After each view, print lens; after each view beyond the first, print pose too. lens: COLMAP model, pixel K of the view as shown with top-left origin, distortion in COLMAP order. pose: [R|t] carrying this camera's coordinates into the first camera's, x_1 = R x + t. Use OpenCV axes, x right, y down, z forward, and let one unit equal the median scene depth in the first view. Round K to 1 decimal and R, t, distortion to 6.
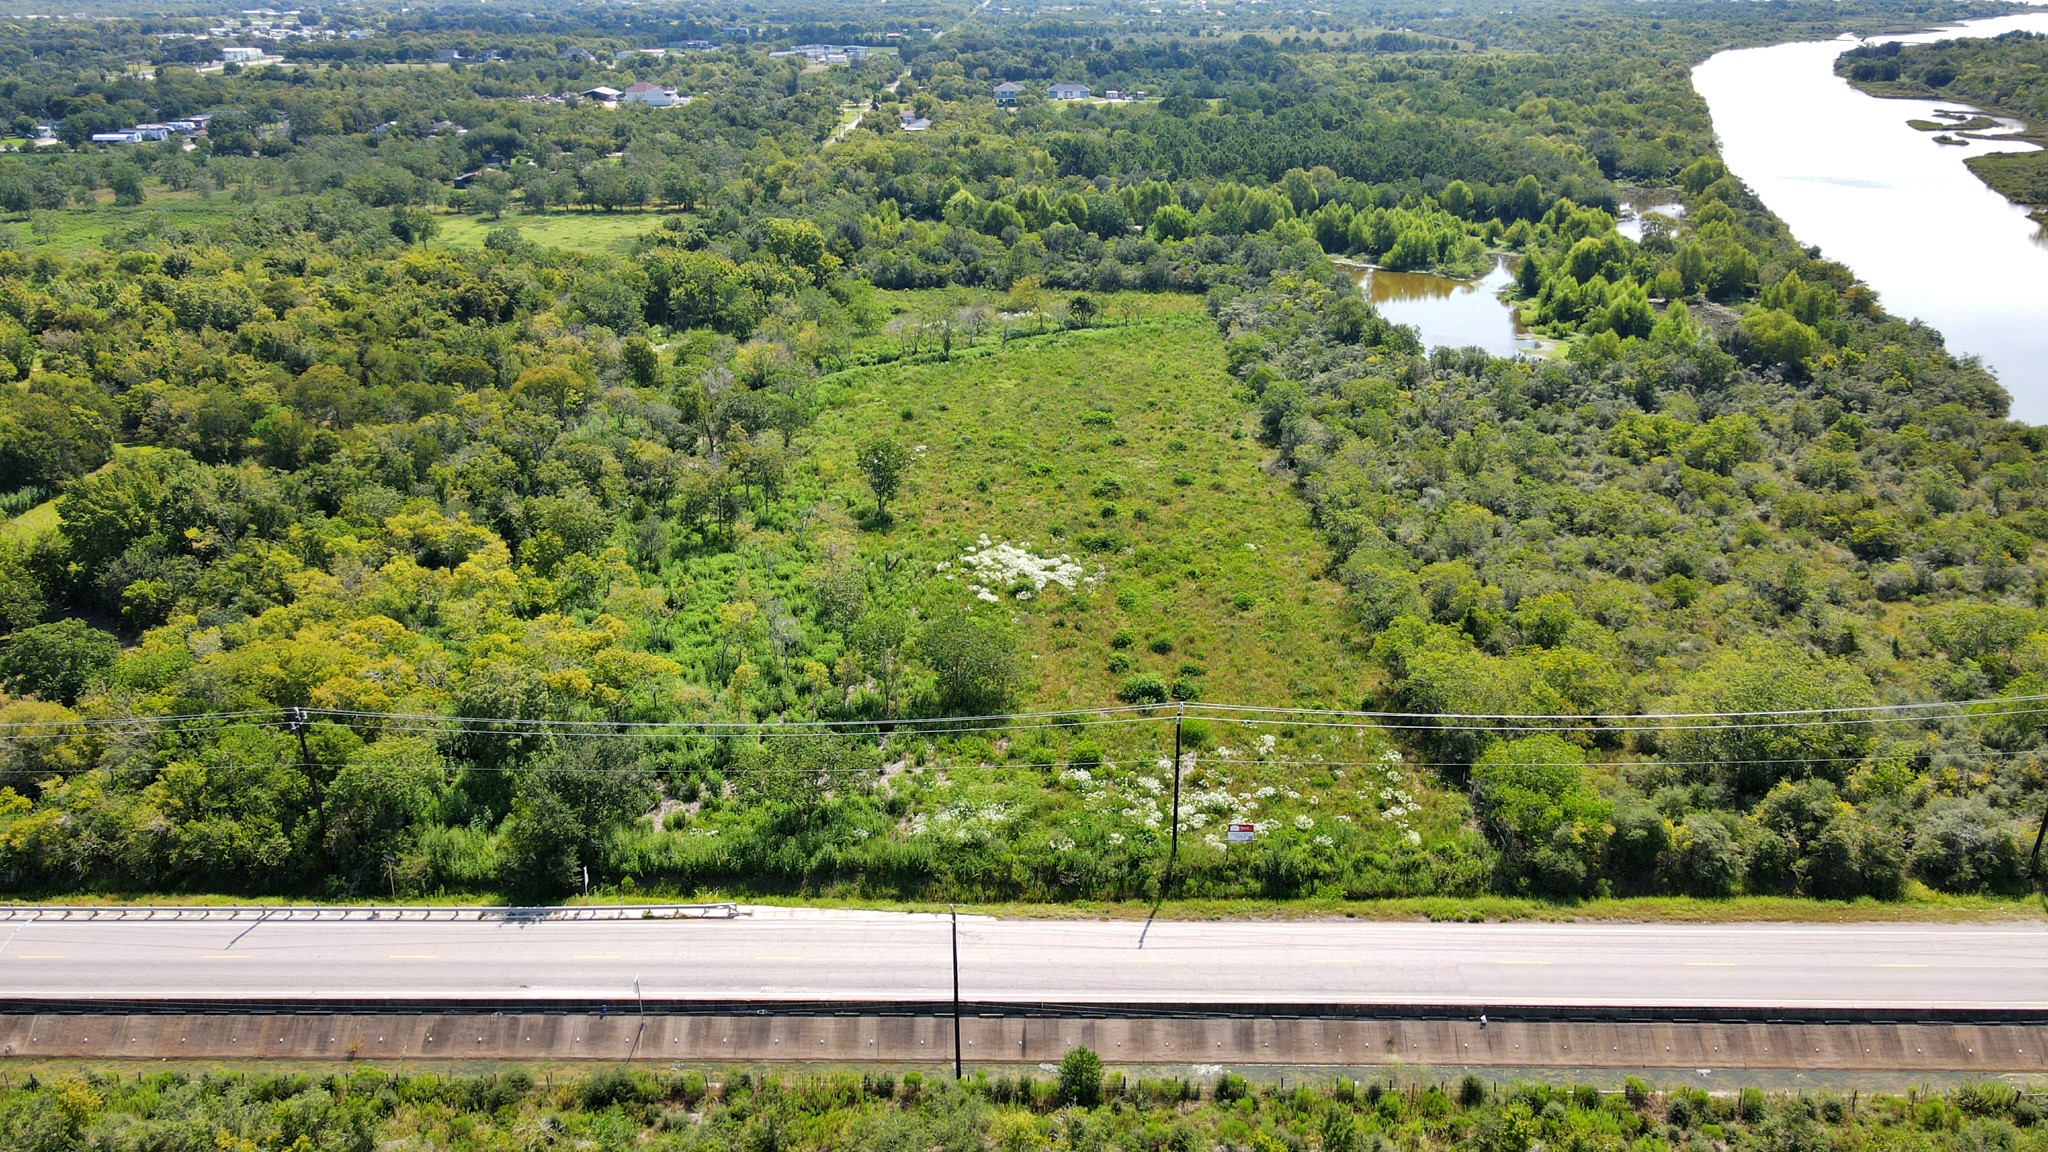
lens RADIAL K [[1496.0, 0, 1020.8], [0, 1496.0, 582.5], [0, 0, 1]] dist [-0.008521, 0.048834]
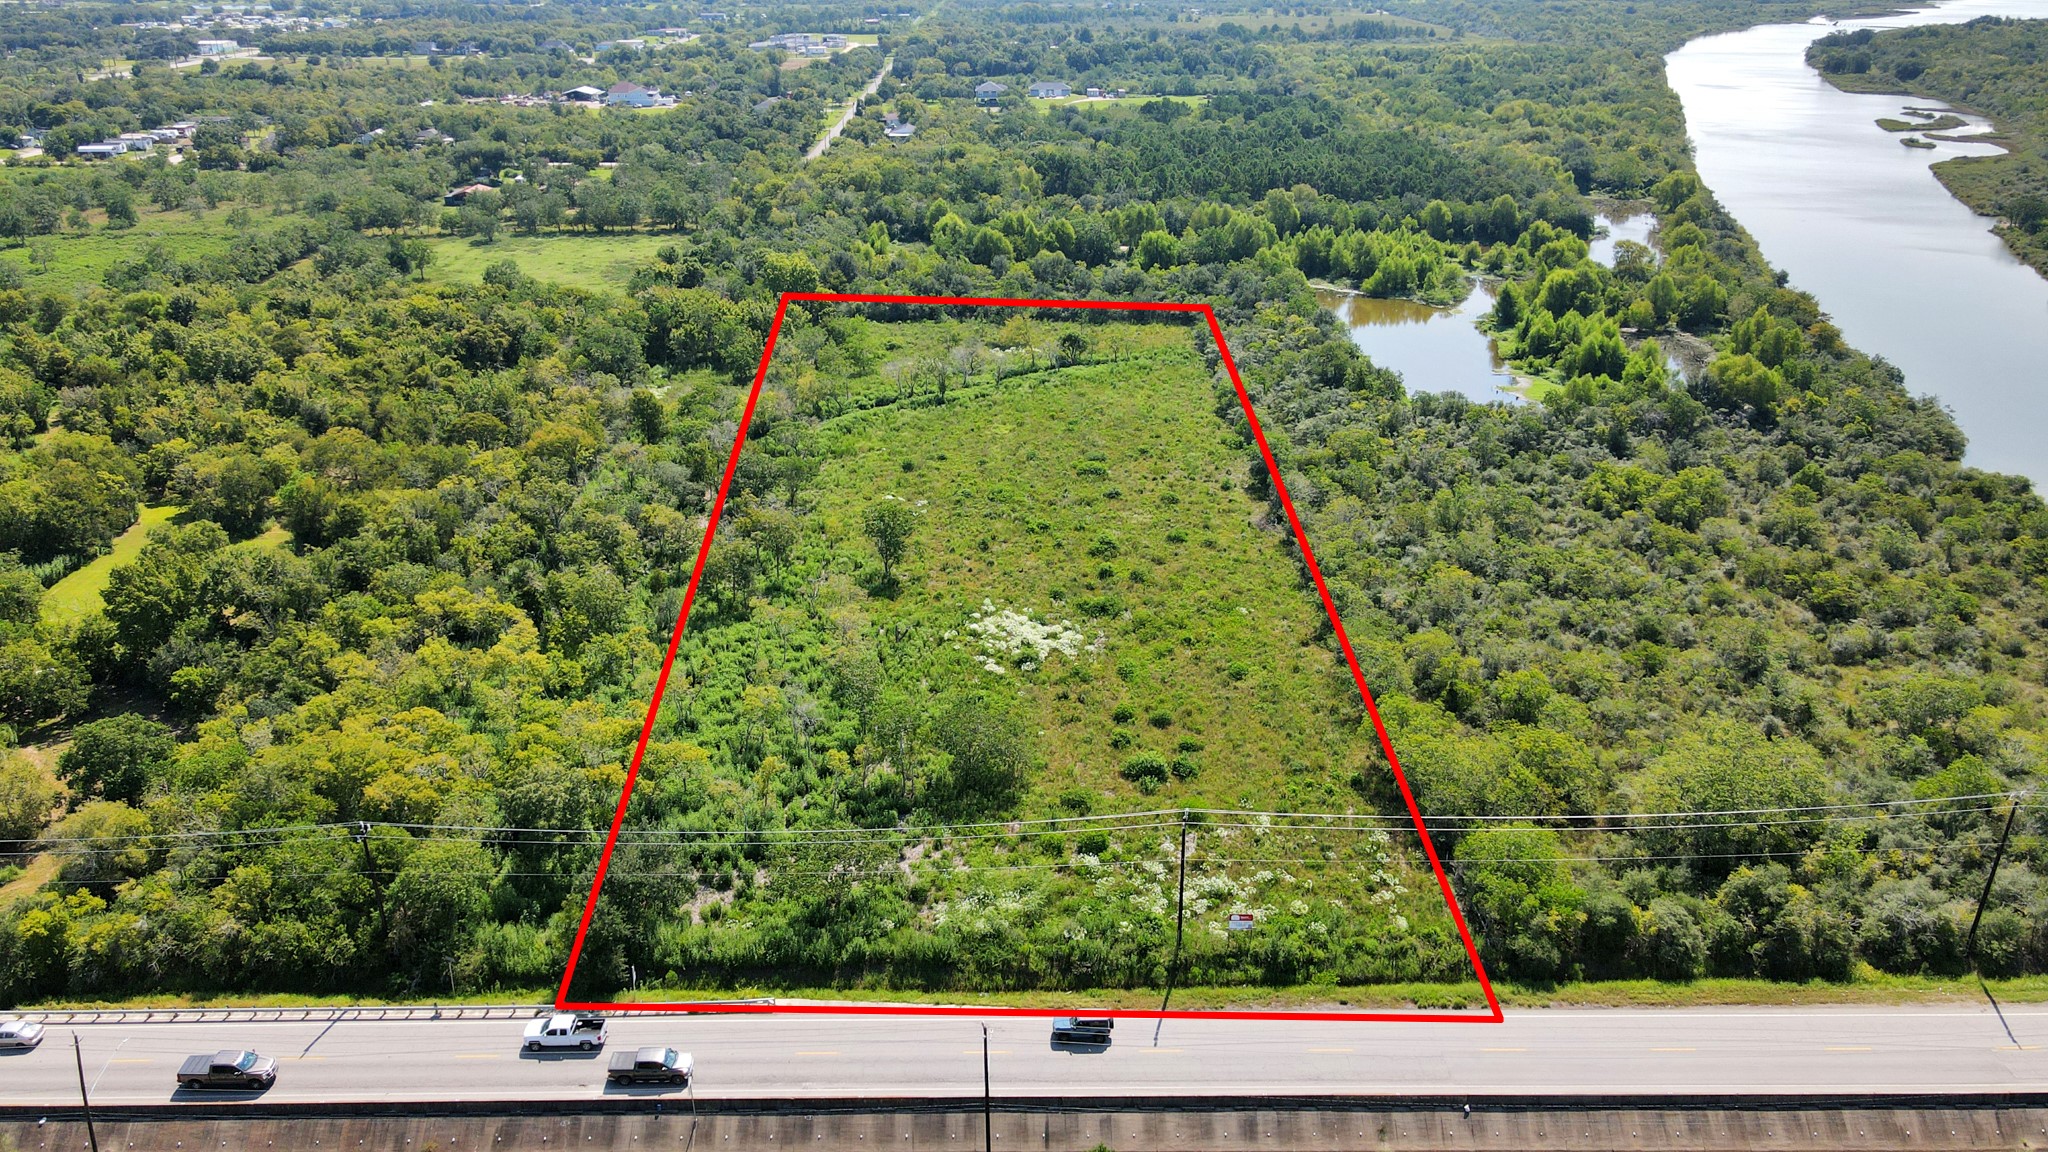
lens RADIAL K [[1496.0, 0, 1020.8], [0, 1496.0, 582.5], [0, 0, 1]] dist [-0.008521, 0.048834]
pose [[0.999878, -0.007838, 0.013491, -0.013719], [0.007592, 0.999806, 0.018183, -0.055637], [-0.013631, -0.018079, 0.999744, -0.039496]]
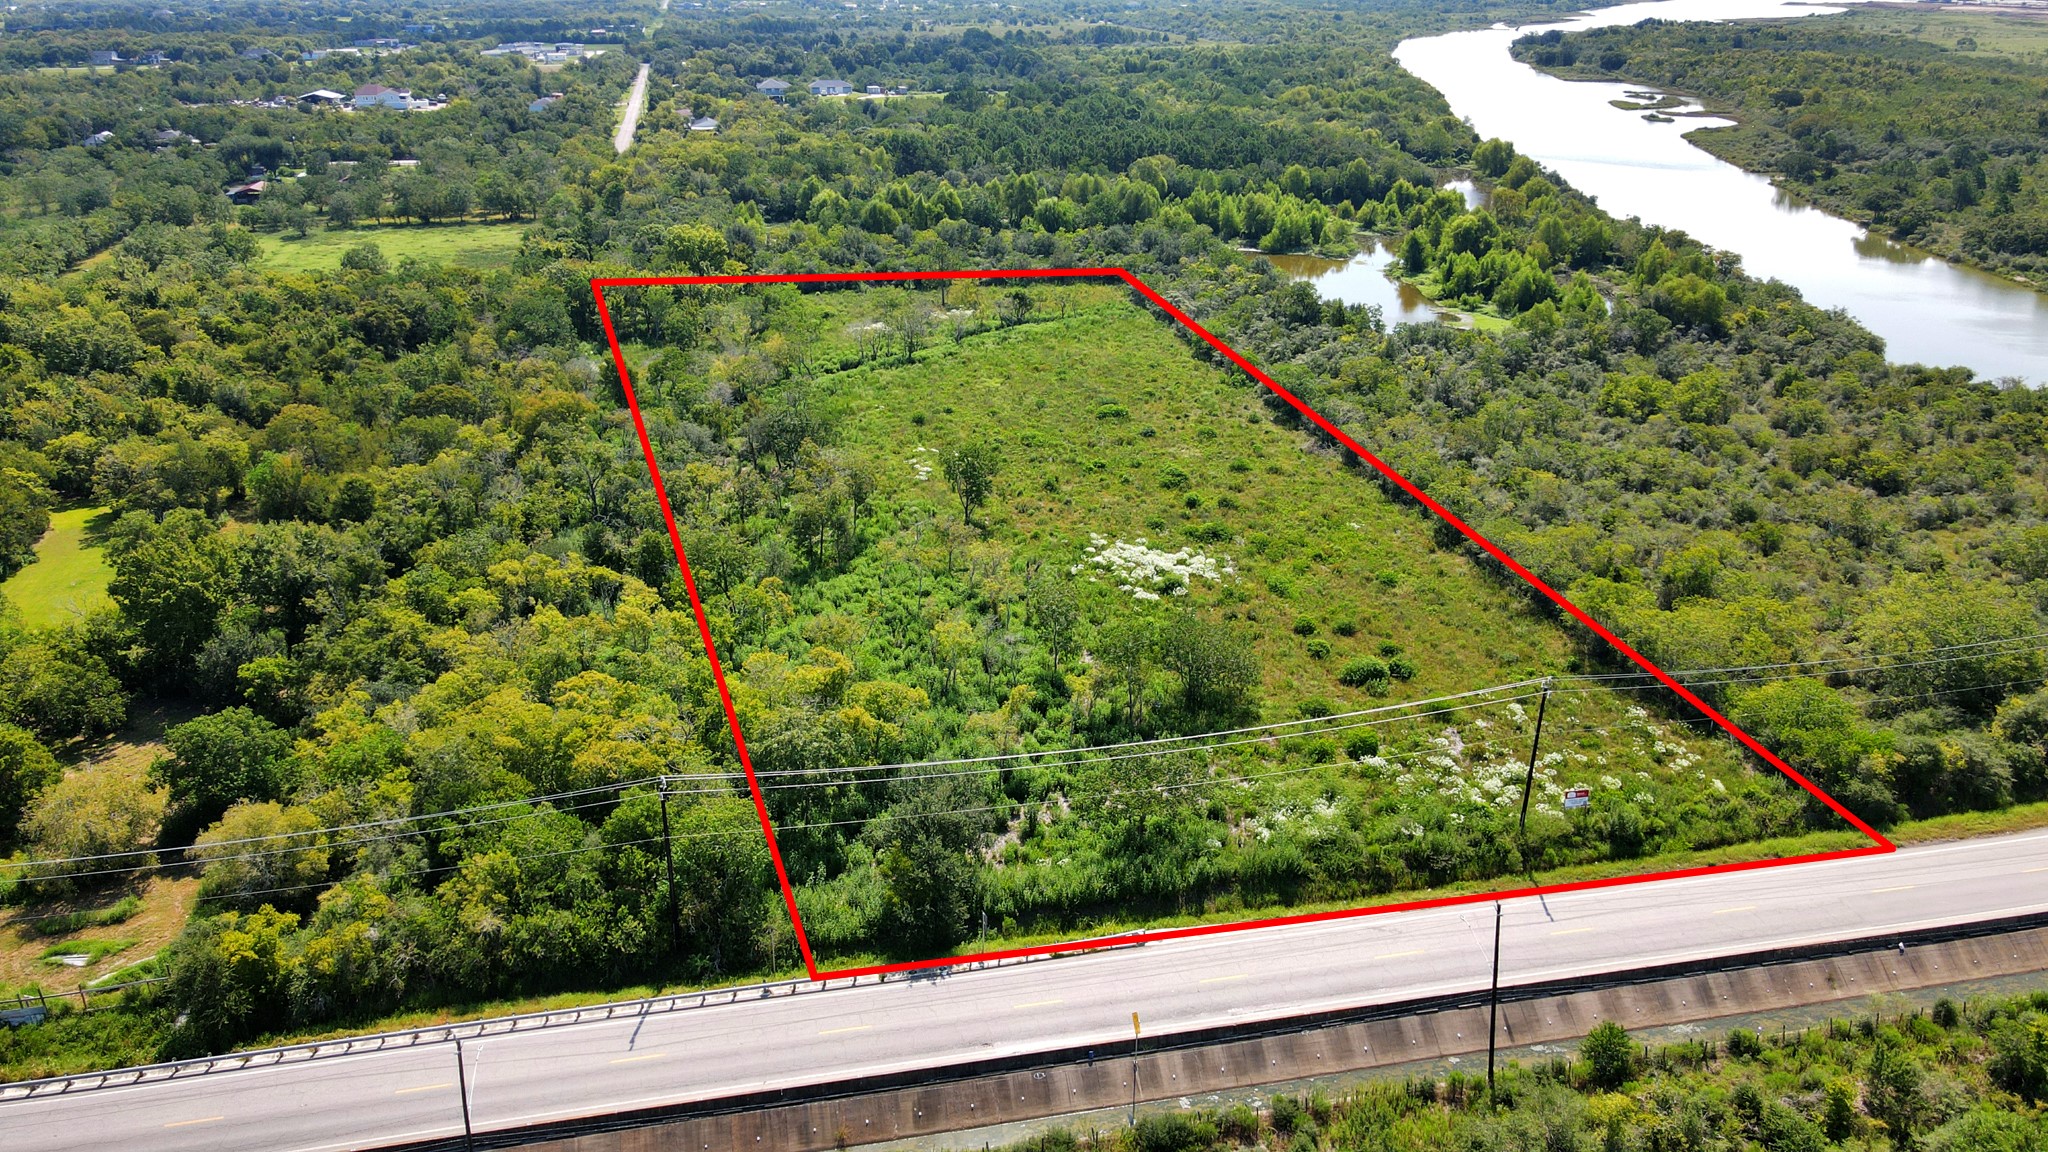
lens RADIAL K [[1496.0, 0, 1020.8], [0, 1496.0, 582.5], [0, 0, 1]] dist [-0.008521, 0.048834]
pose [[0.977014, -0.083164, 0.196284, -0.236810], [0.082553, 0.996523, 0.011308, -0.013667], [-0.196542, 0.005156, 0.980482, 0.037883]]
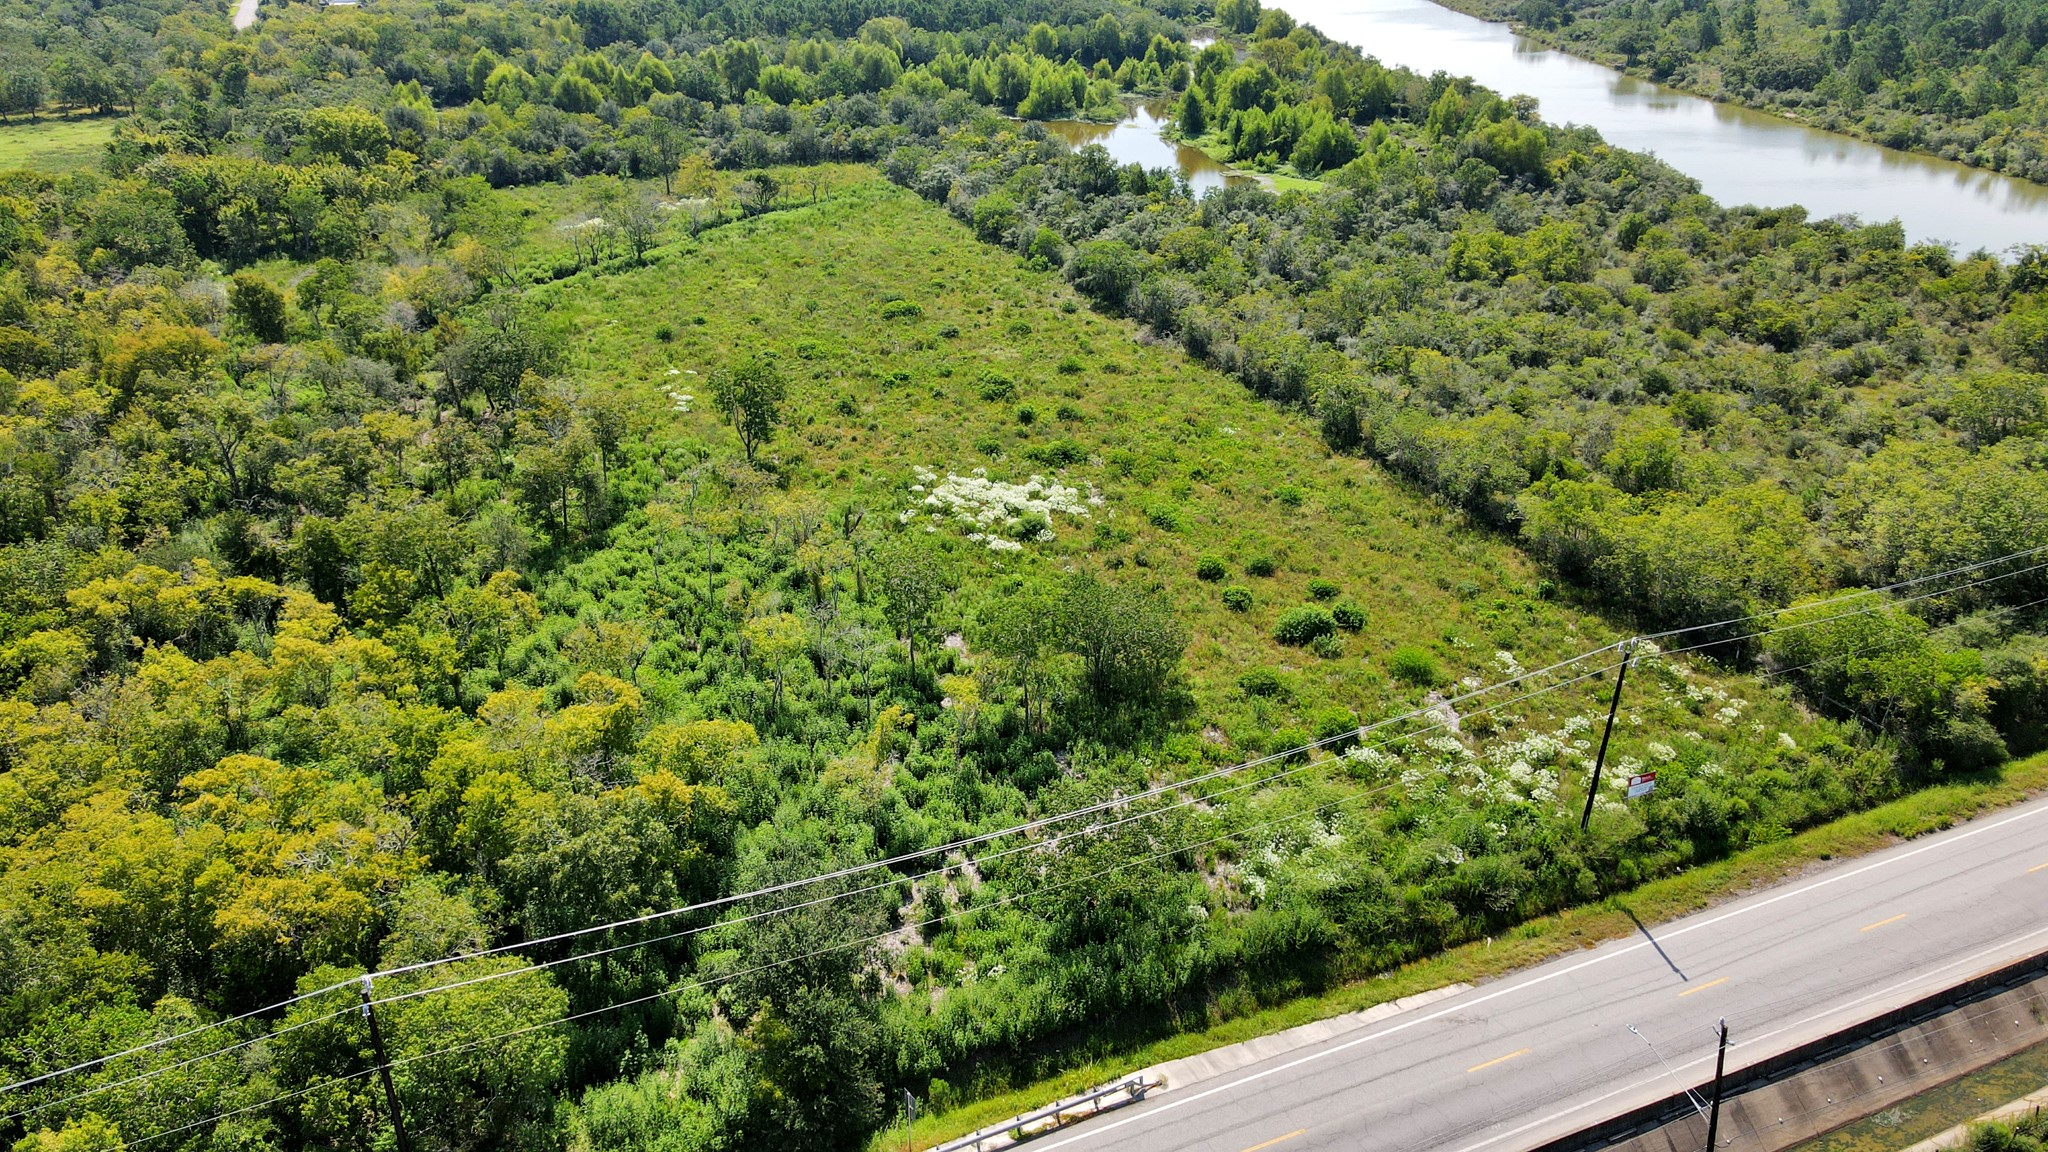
lens RADIAL K [[1489.3, 0, 1018.2], [0, 1489.3, 581.7], [0, 0, 1]] dist [0.000163, 0.039771]
pose [[0.916068, -0.185300, 0.355646, -0.233071], [0.159345, 0.982020, 0.101217, -0.038688], [-0.368007, -0.036052, 0.929124, 0.227635]]
